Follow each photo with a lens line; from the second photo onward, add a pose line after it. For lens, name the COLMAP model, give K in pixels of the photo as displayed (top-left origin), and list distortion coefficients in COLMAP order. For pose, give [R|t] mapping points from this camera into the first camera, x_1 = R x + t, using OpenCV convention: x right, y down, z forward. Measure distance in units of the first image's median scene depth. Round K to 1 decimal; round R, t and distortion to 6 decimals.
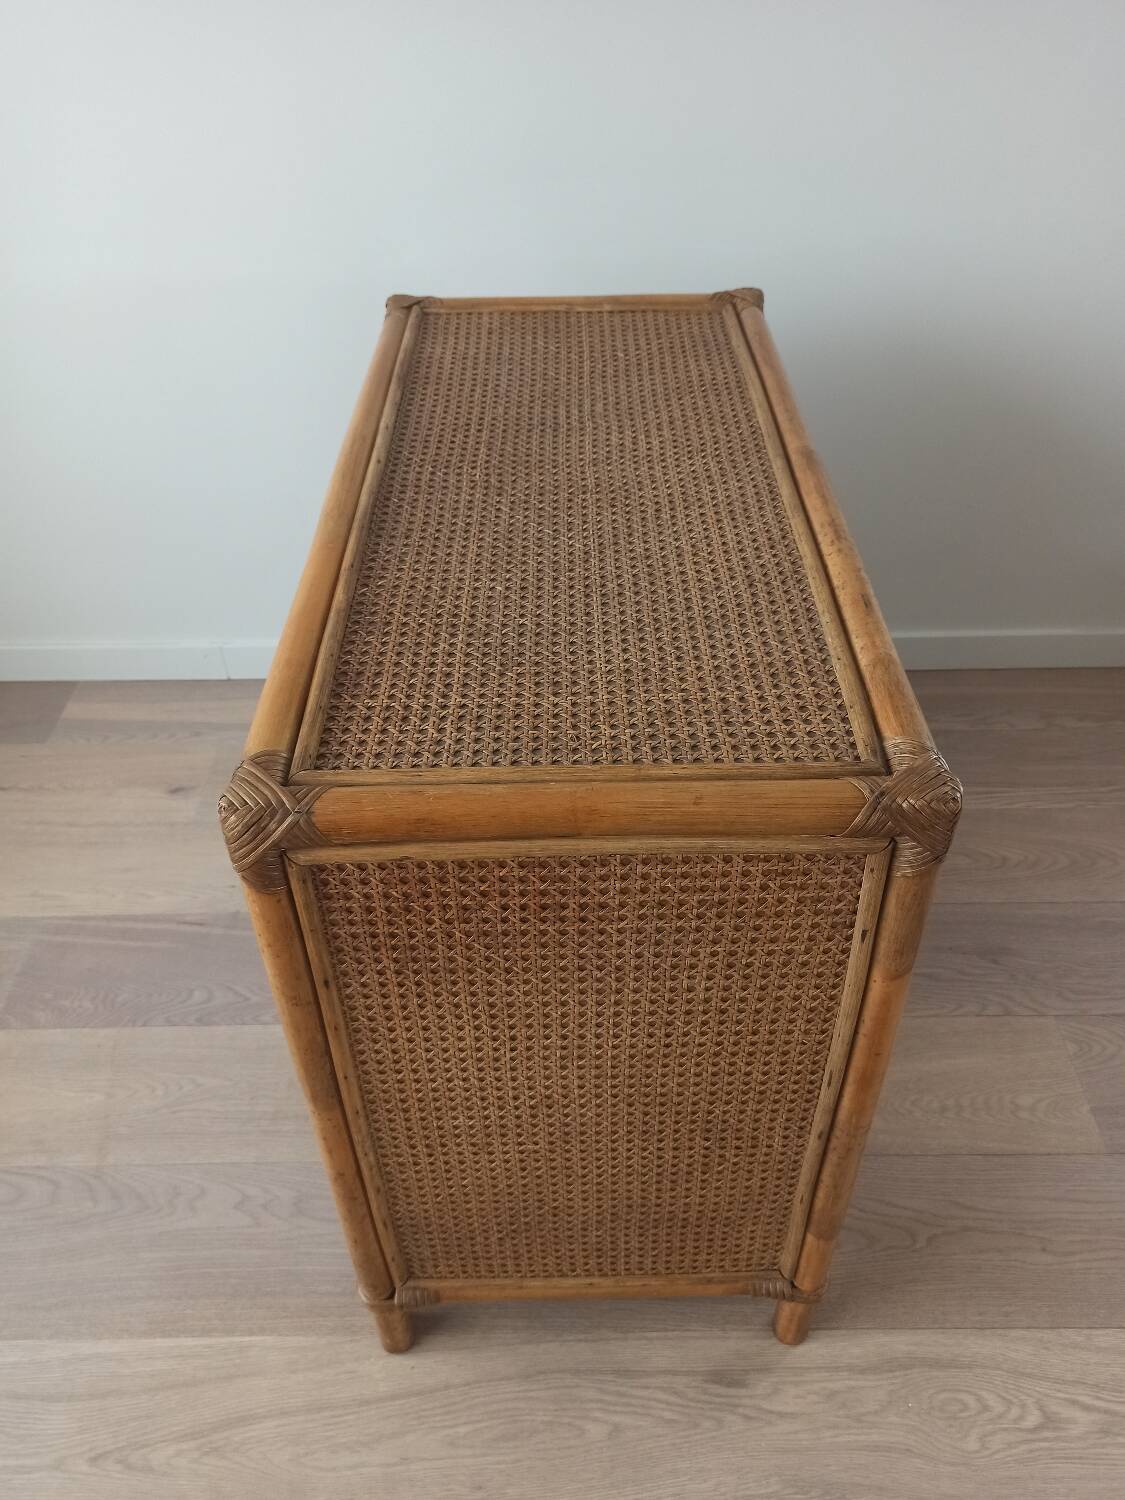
lens RADIAL K [[1125.1, 0, 564.1], [0, 1125.1, 757.7], [0, 0, 1]] dist [0.056167, -0.060498]
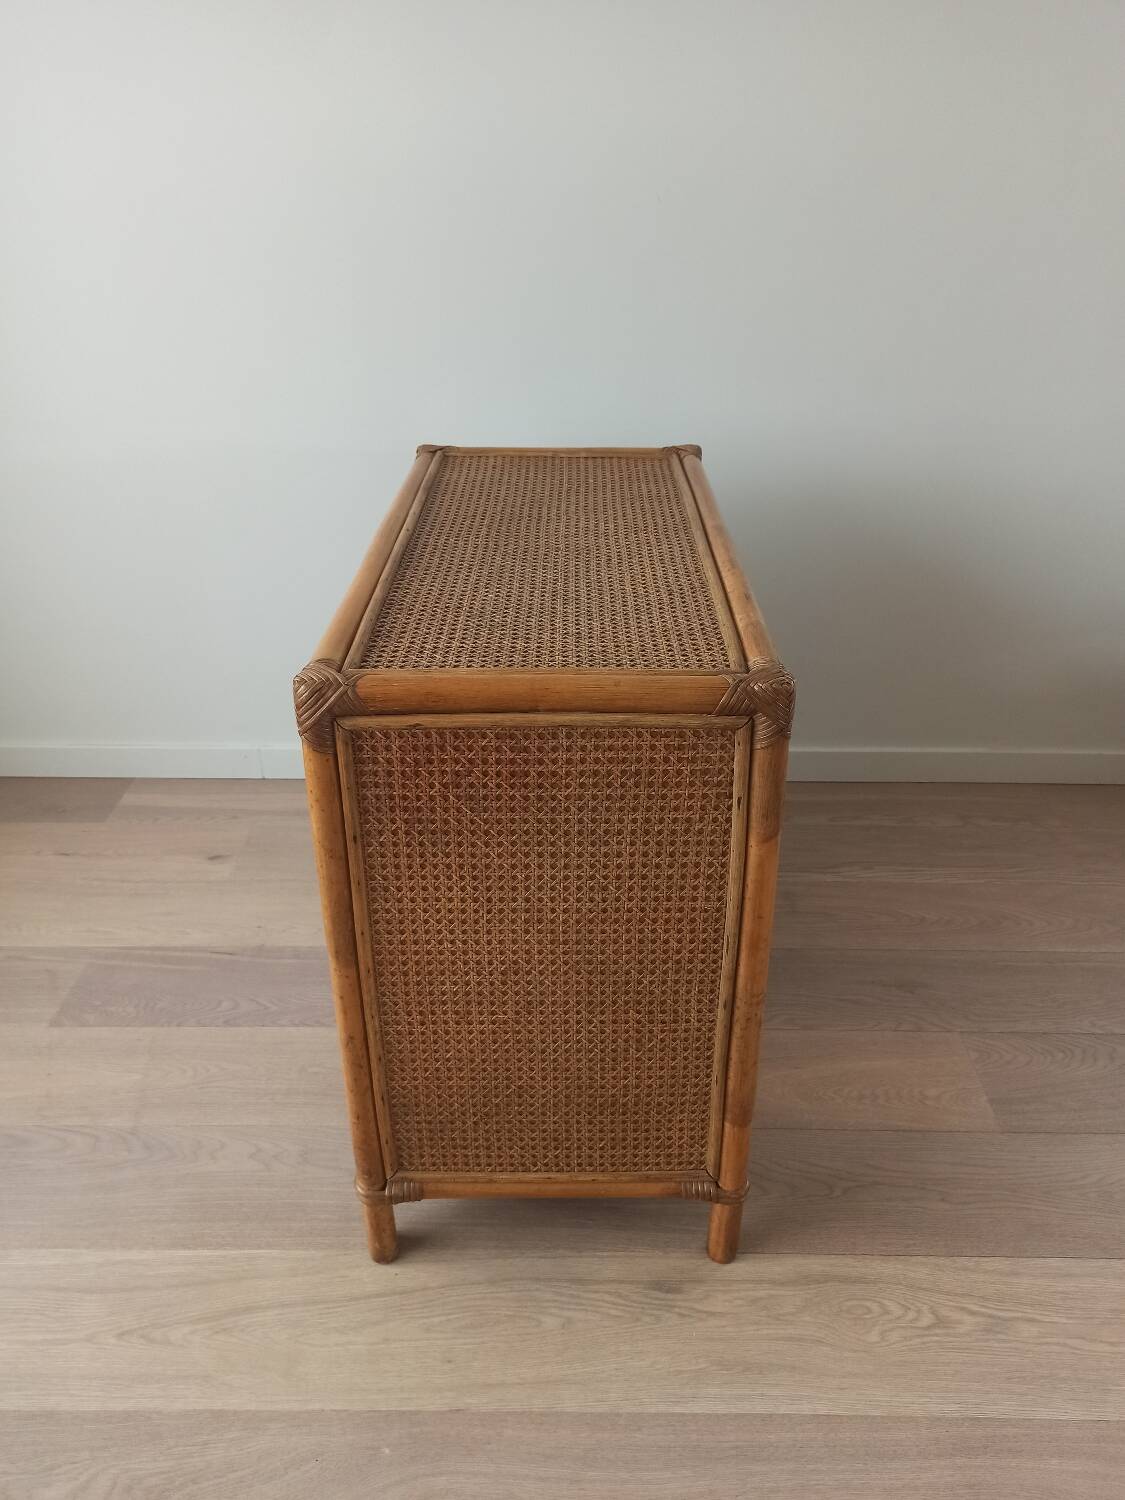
lens RADIAL K [[1125.1, 0, 561.4], [0, 1125.1, 755.0], [0, 0, 1]] dist [0.056167, -0.060498]
pose [[0.999763, 0.020001, -0.008559, 0.040318], [-0.021366, 0.976795, -0.213106, 0.300057], [0.004098, 0.213239, 0.976991, -0.286354]]
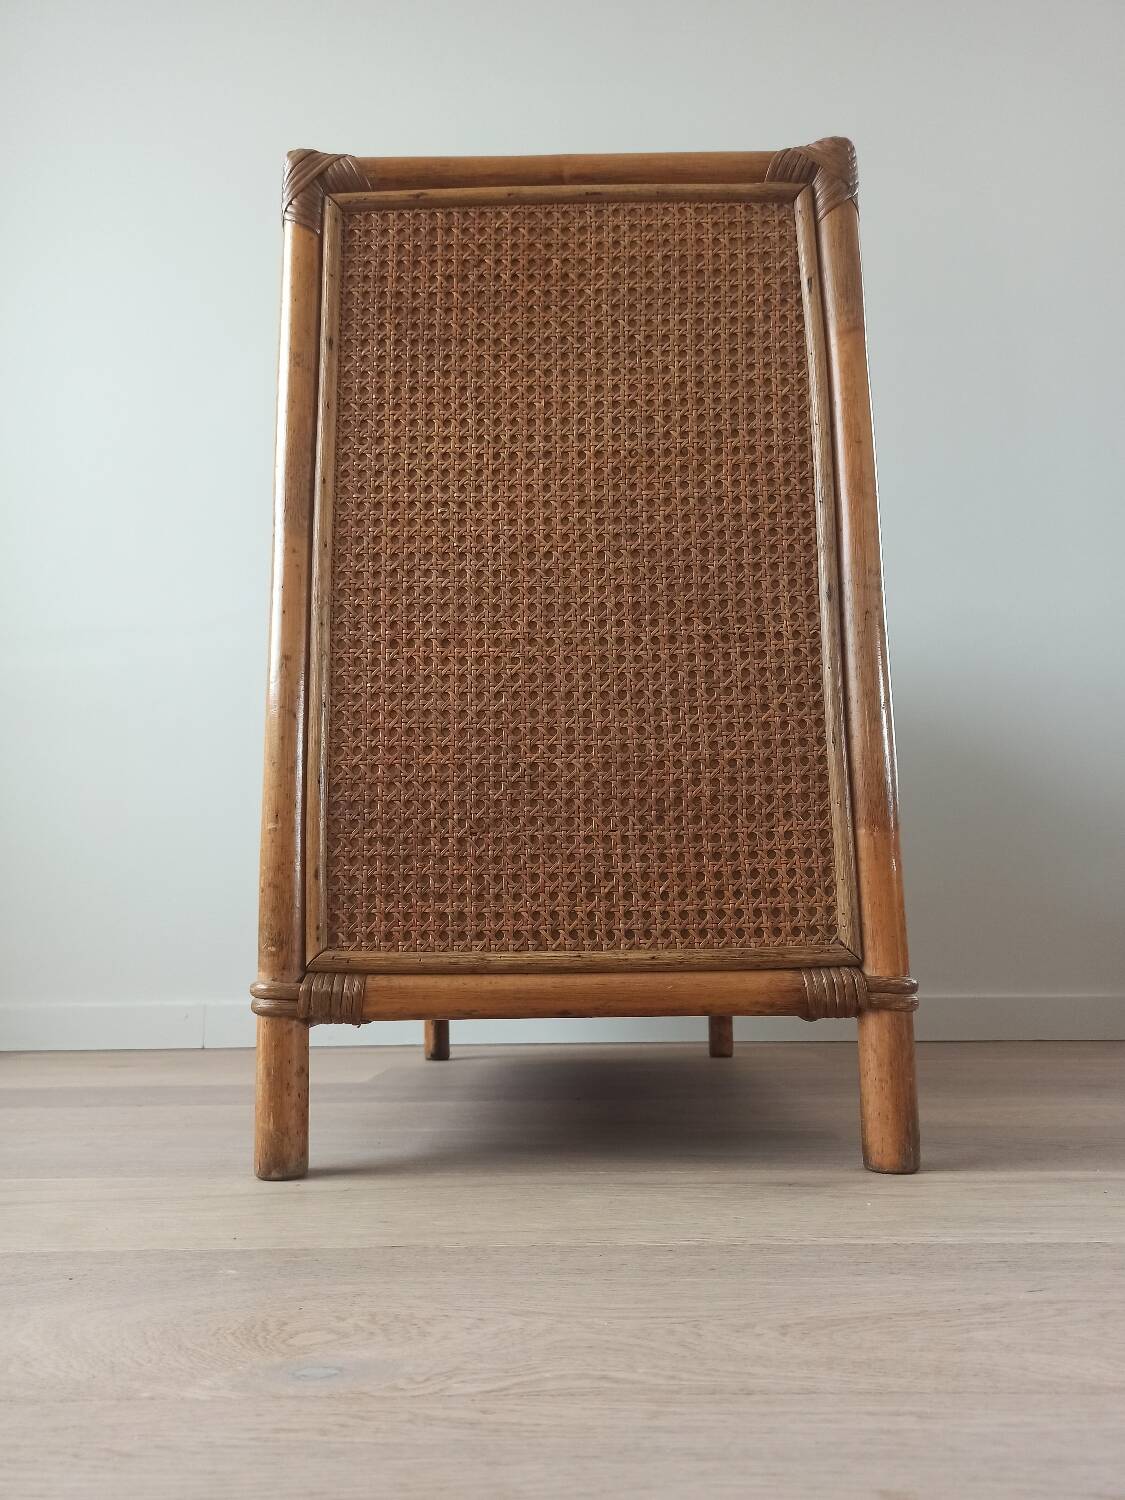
lens RADIAL K [[1125.1, 0, 566.9], [0, 1125.1, 749.1], [0, 0, 1]] dist [0.056167, -0.060498]
pose [[0.999852, 0.002502, -0.017023, 0.029566], [-0.014871, 0.623254, -0.781878, 1.004925], [0.008654, 0.782015, 0.623199, 0.482905]]
